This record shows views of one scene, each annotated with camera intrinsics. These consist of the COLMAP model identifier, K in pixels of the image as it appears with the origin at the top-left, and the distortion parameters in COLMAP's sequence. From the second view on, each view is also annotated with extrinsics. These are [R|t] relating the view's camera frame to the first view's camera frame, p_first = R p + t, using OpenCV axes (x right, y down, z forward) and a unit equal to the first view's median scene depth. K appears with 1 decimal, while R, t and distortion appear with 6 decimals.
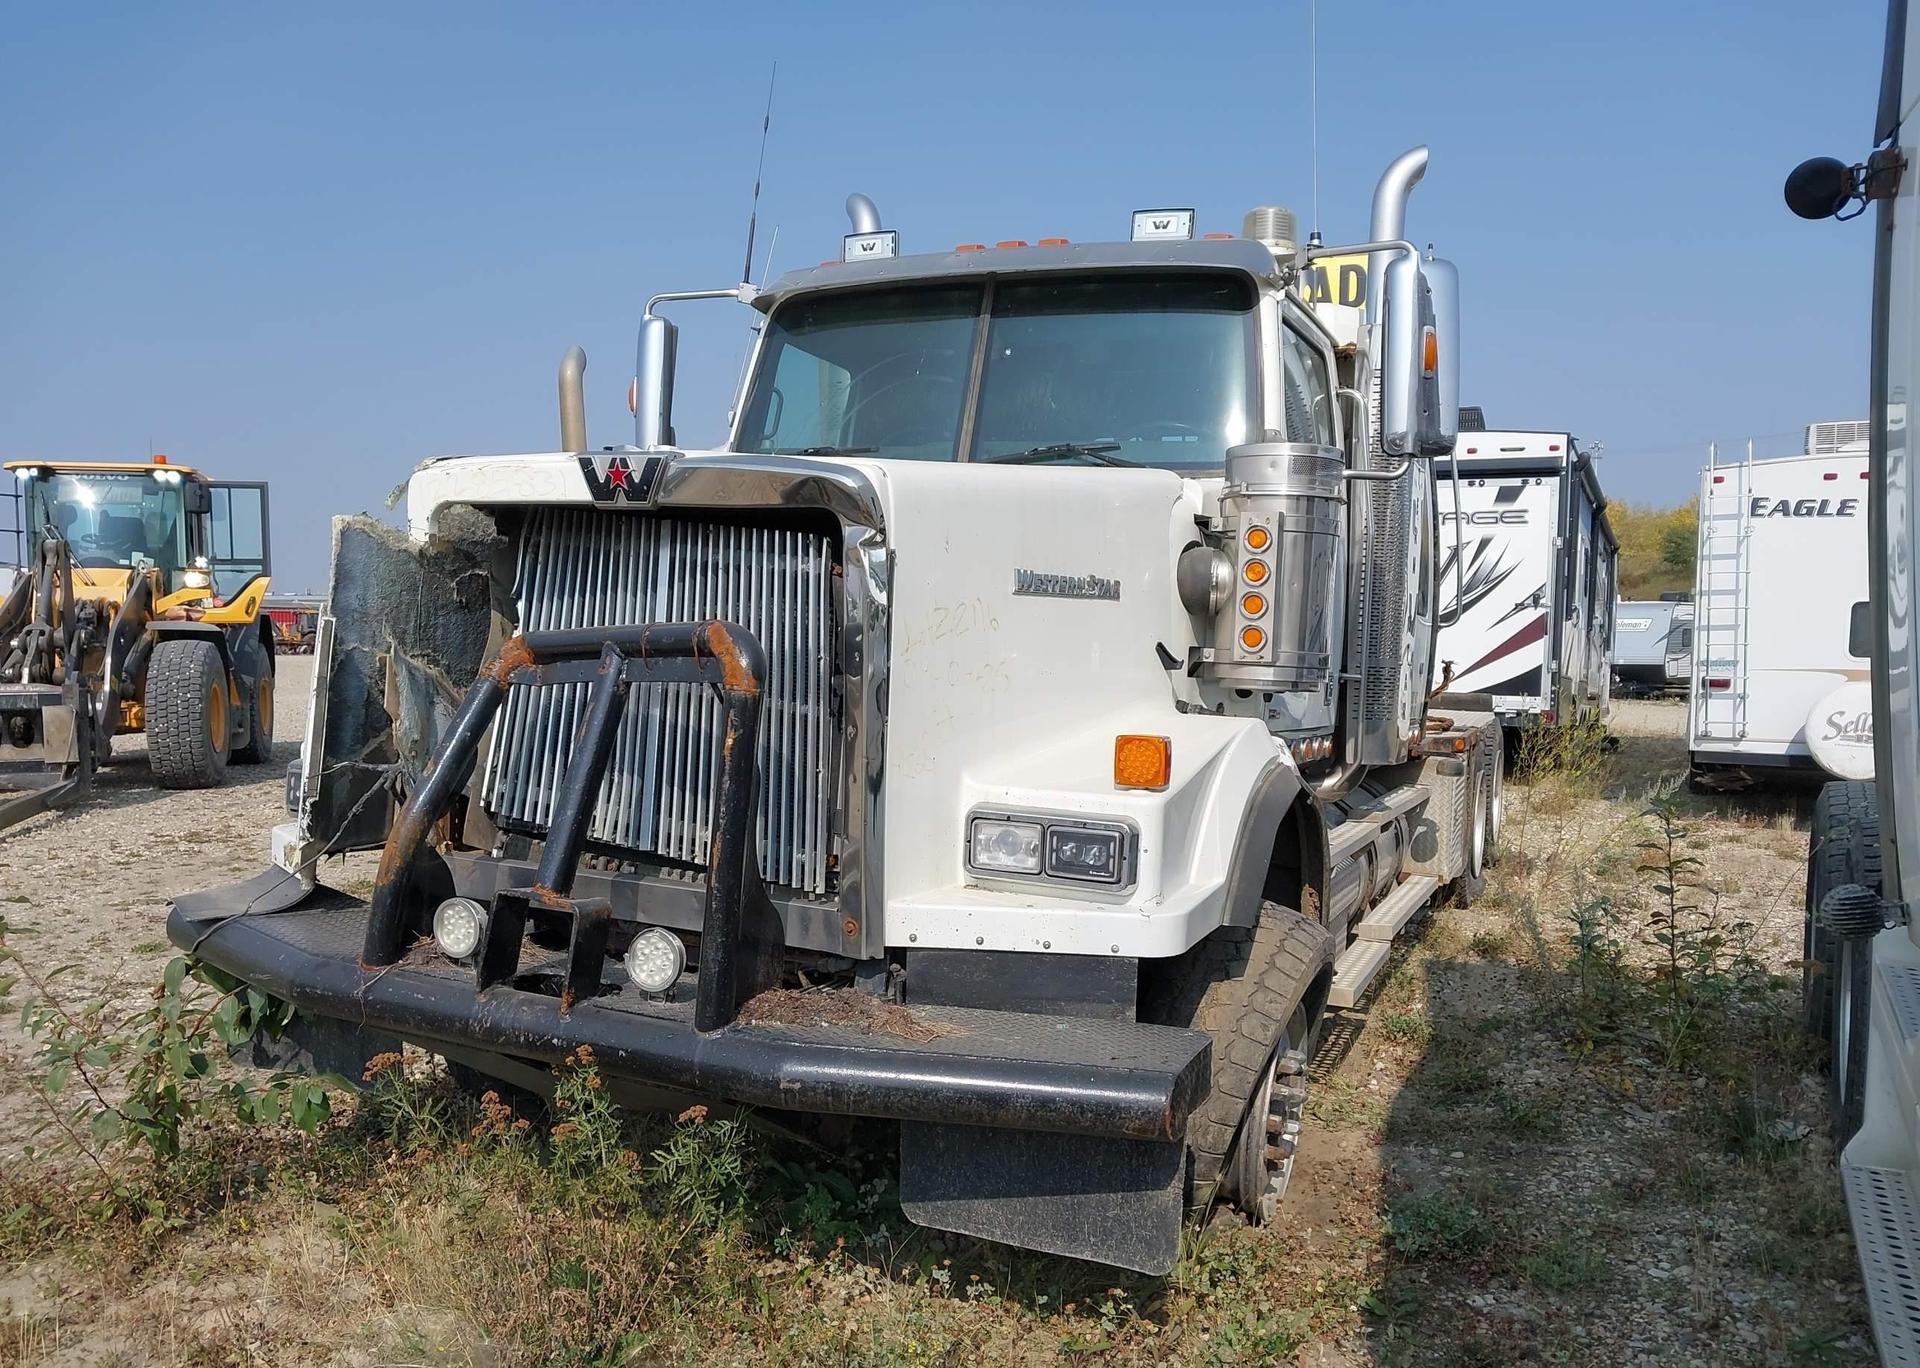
lens RADIAL K [[1465.4, 0, 935.6], [0, 1465.4, 724.0], [0, 0, 1]] dist [0.045779, -0.034707]
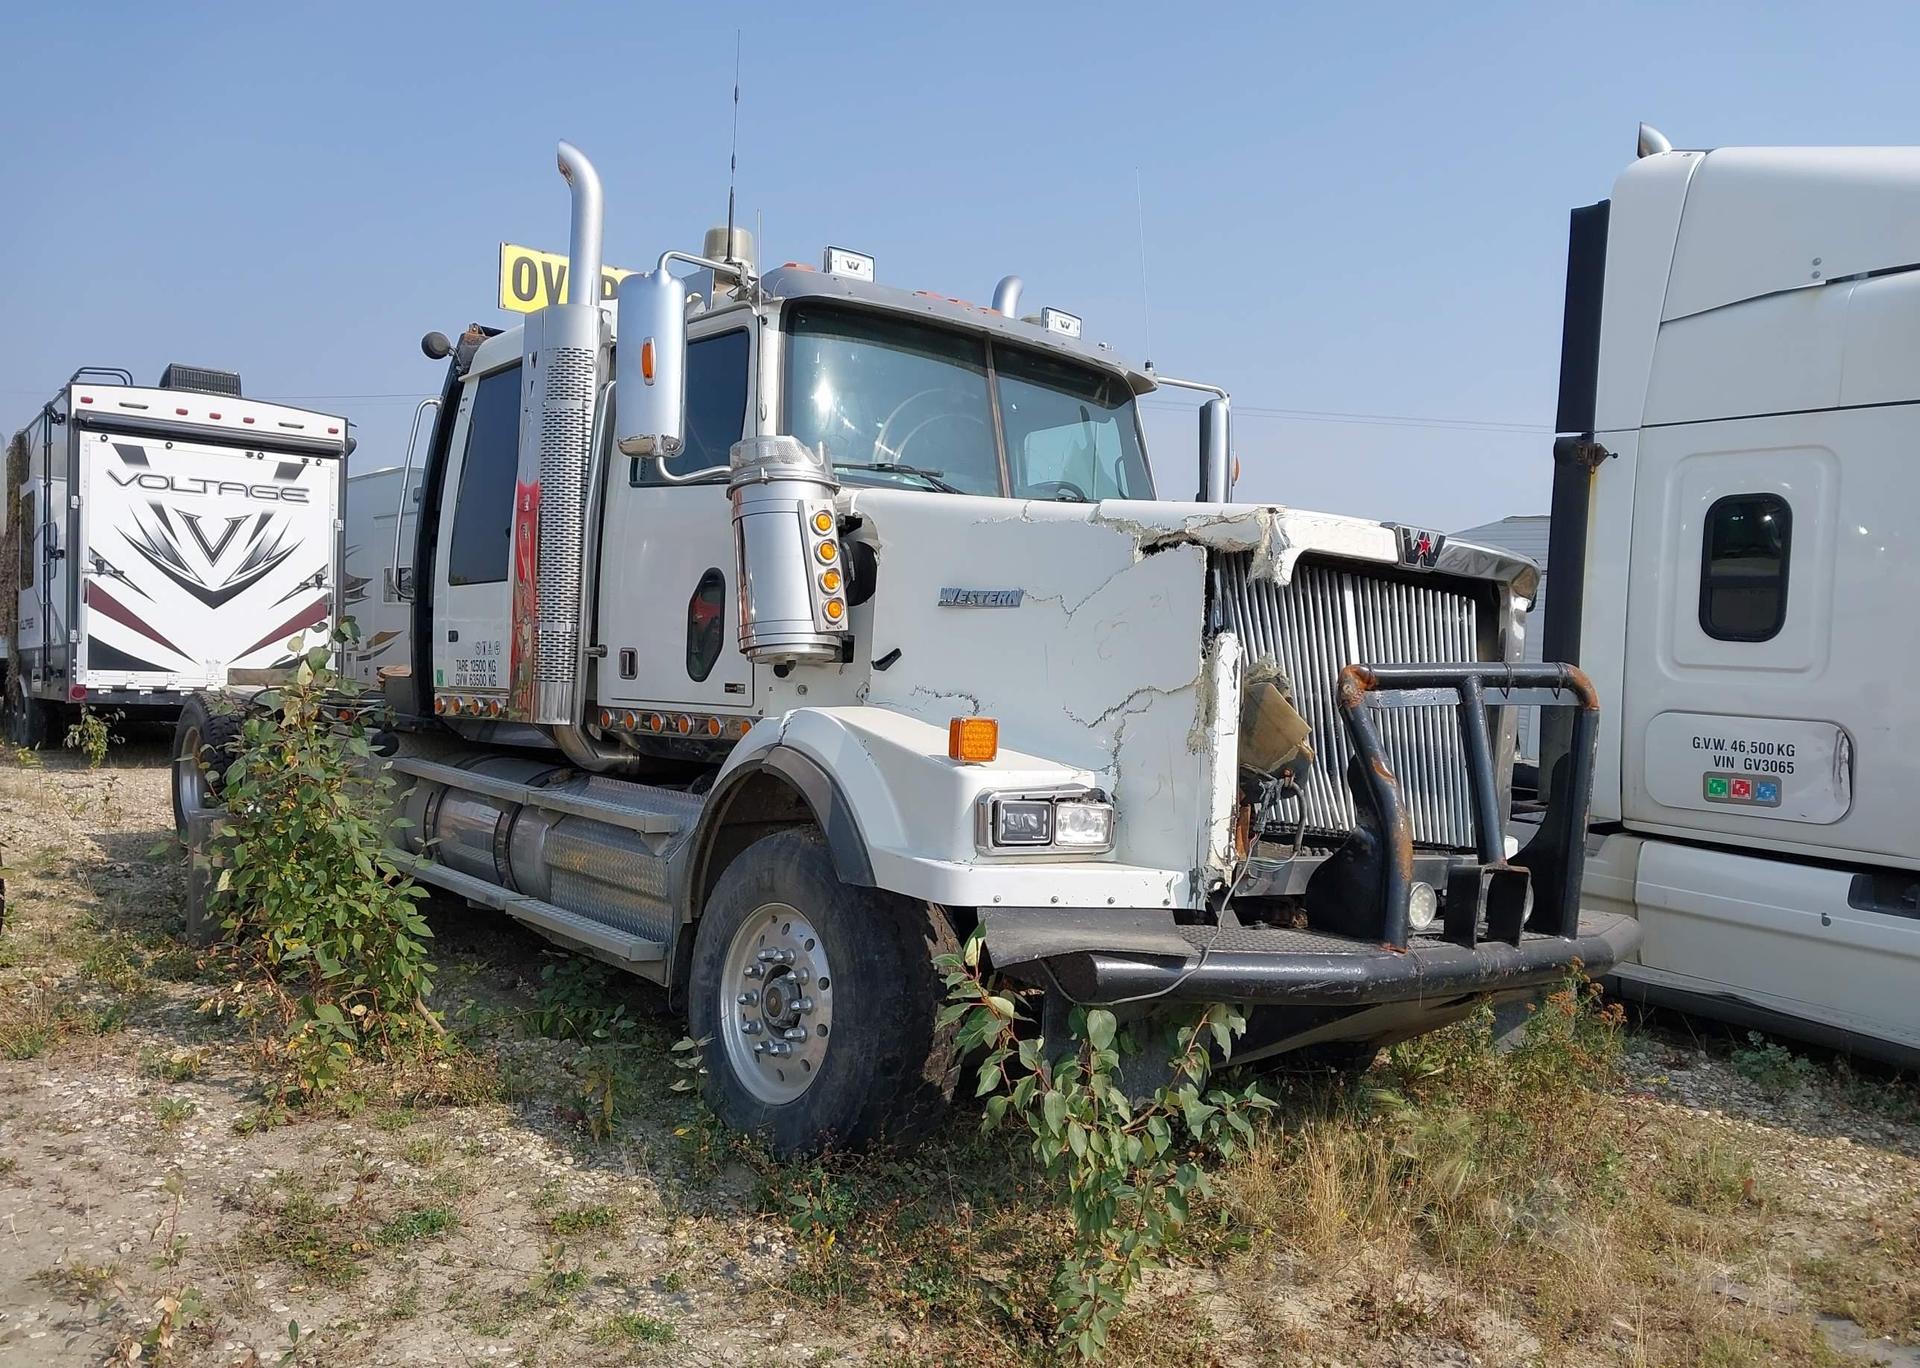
lens RADIAL K [[1465.4, 0, 972.6], [0, 1465.4, 725.6], [0, 0, 1]] dist [0.045779, -0.034707]
pose [[0.484271, -0.033030, 0.874294, -1.401586], [0.013685, 0.999451, 0.030179, -0.048968], [-0.874811, -0.002650, 0.484457, 0.645287]]
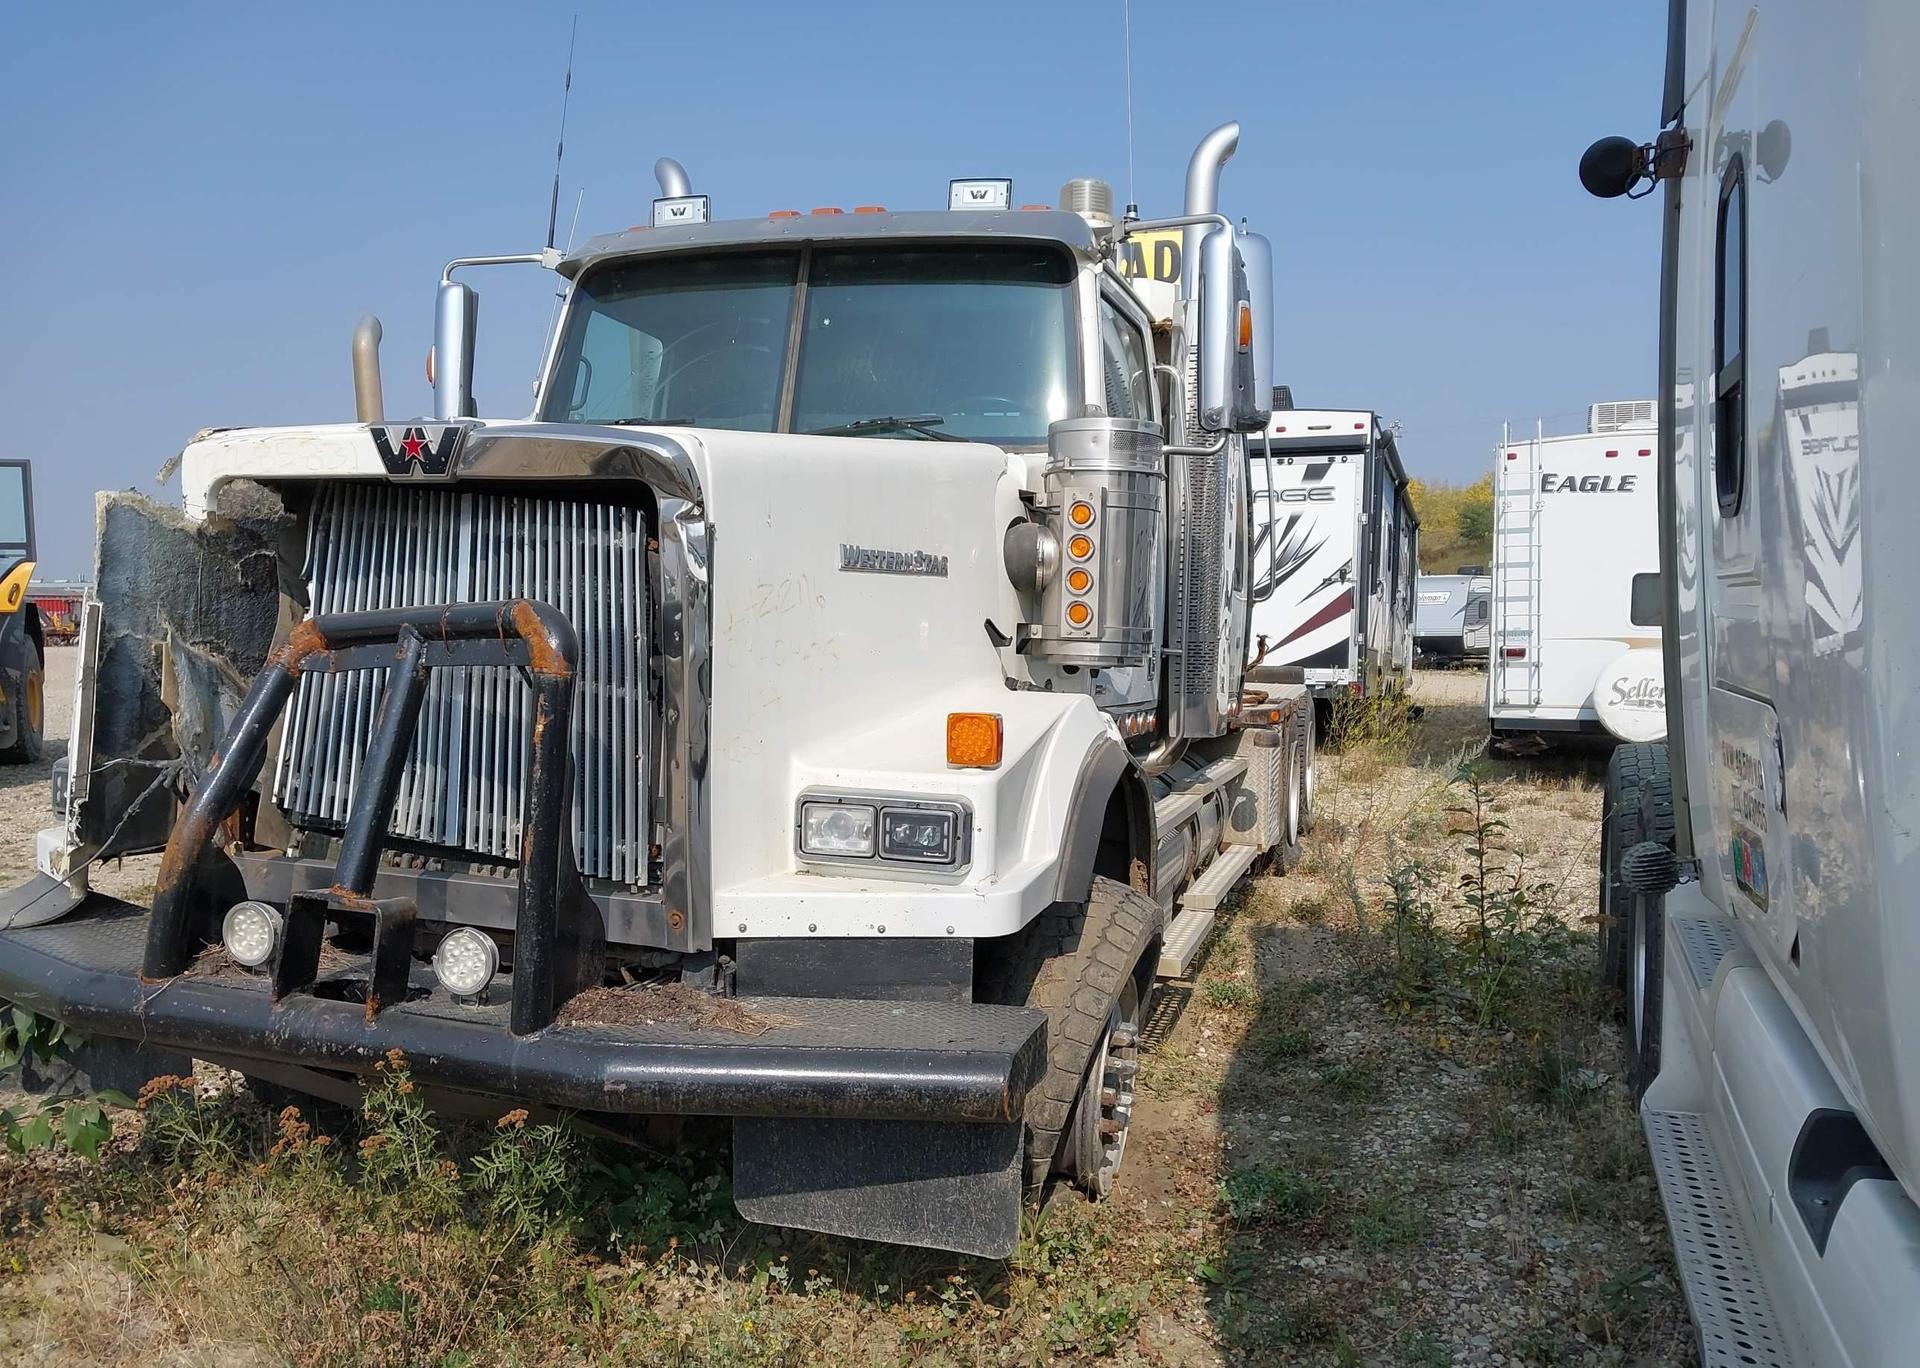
lens RADIAL K [[1465.4, 0, 913.4], [0, 1465.4, 742.9], [0, 0, 1]] dist [0.045779, -0.034707]
pose [[0.994474, -0.022351, 0.102577, 0.000112], [0.019738, 0.999456, 0.026413, 0.000984], [-0.103111, -0.024242, 0.994374, 0.025749]]
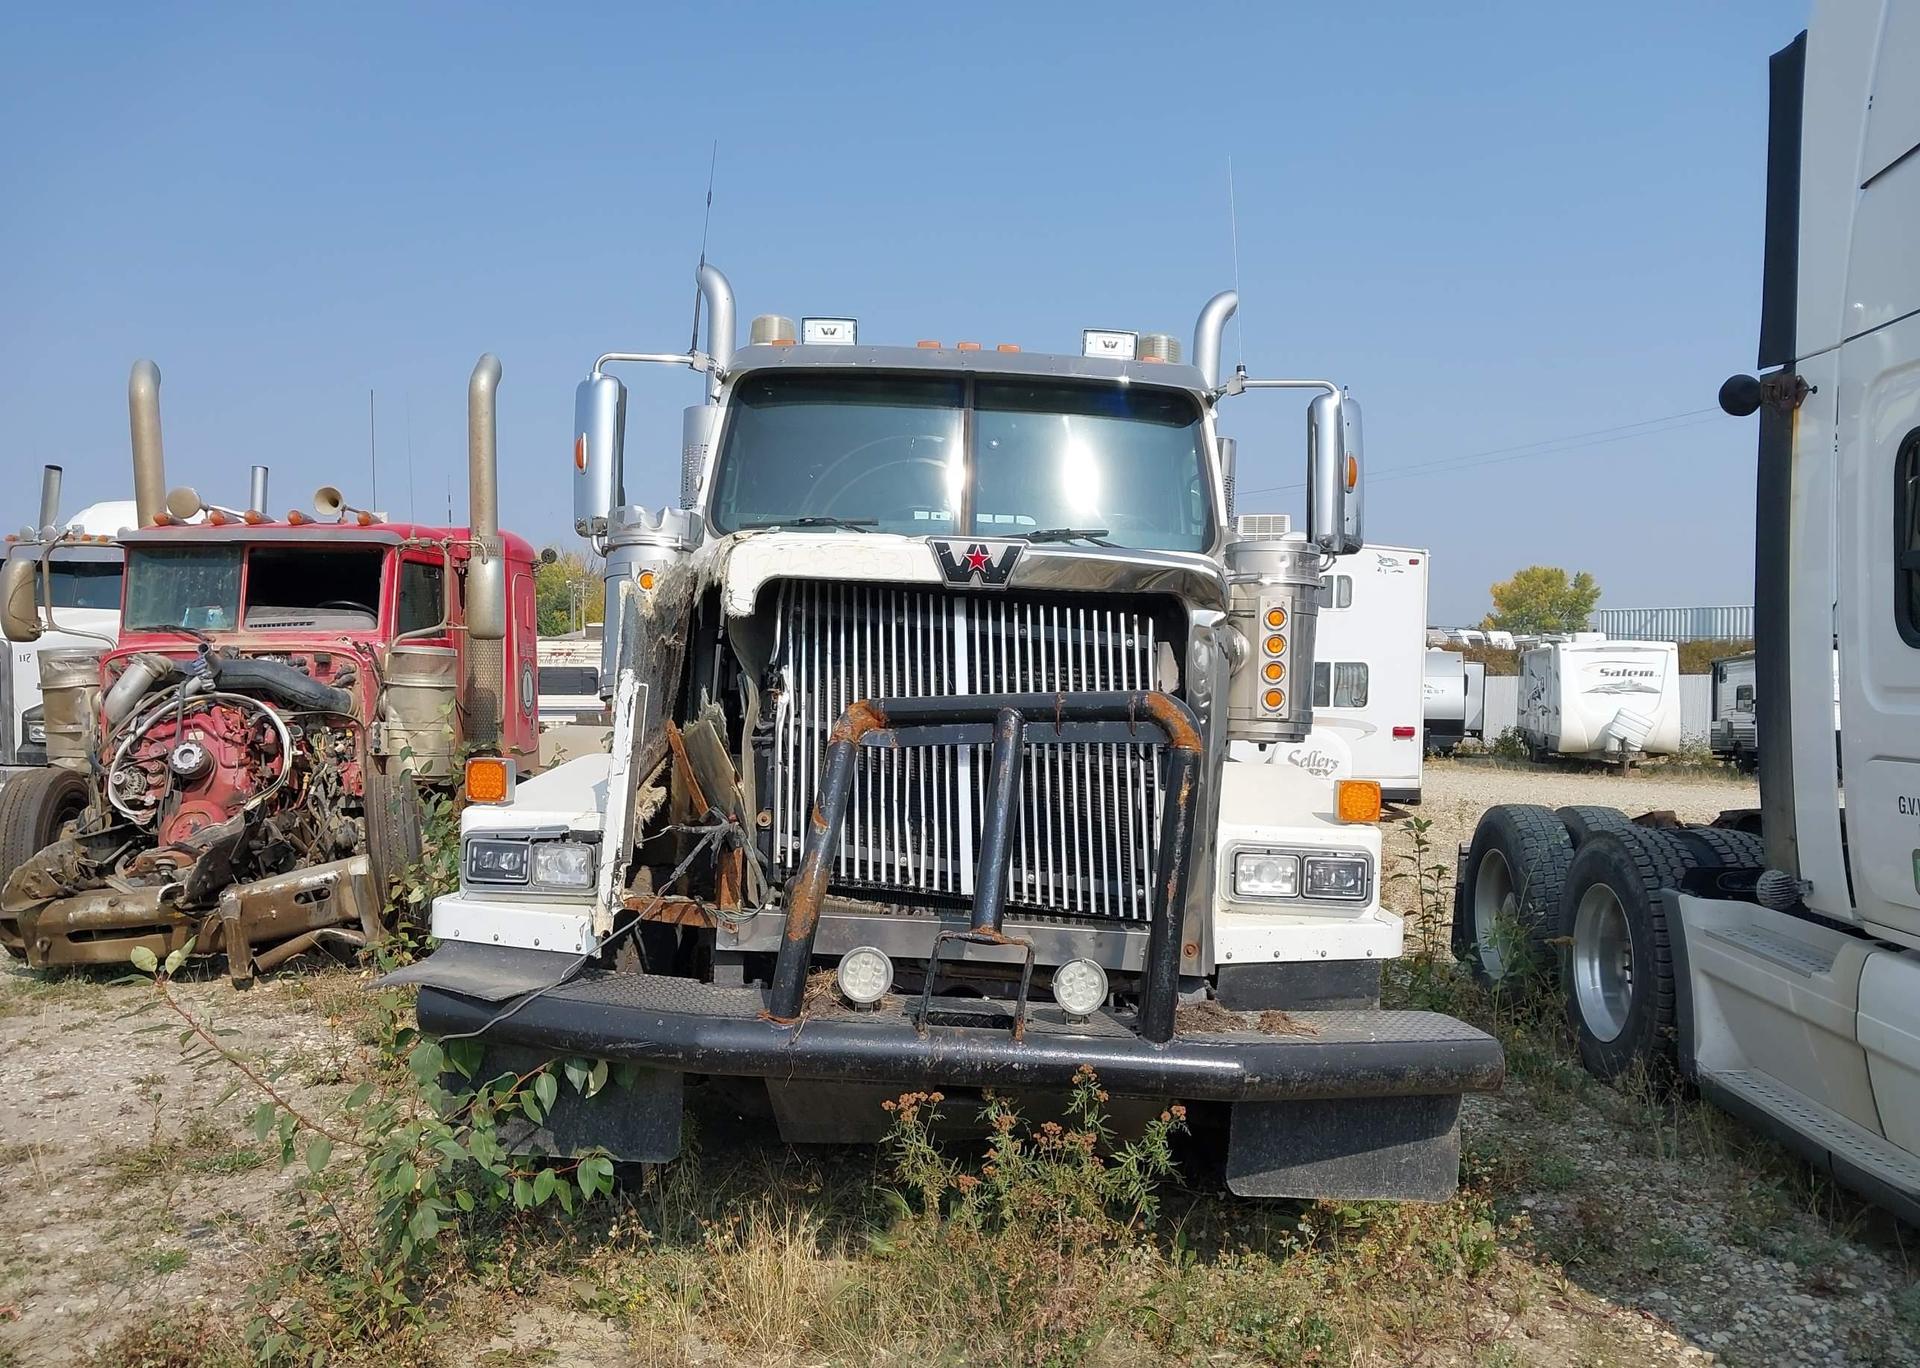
lens RADIAL K [[1465.4, 0, 950.2], [0, 1465.4, 730.6], [0, 0, 1]] dist [0.045779, -0.034707]
pose [[0.916505, -0.010945, 0.399873, -0.614263], [0.021689, 0.999515, -0.022353, -0.013145], [-0.399434, 0.029160, 0.916298, -0.010052]]
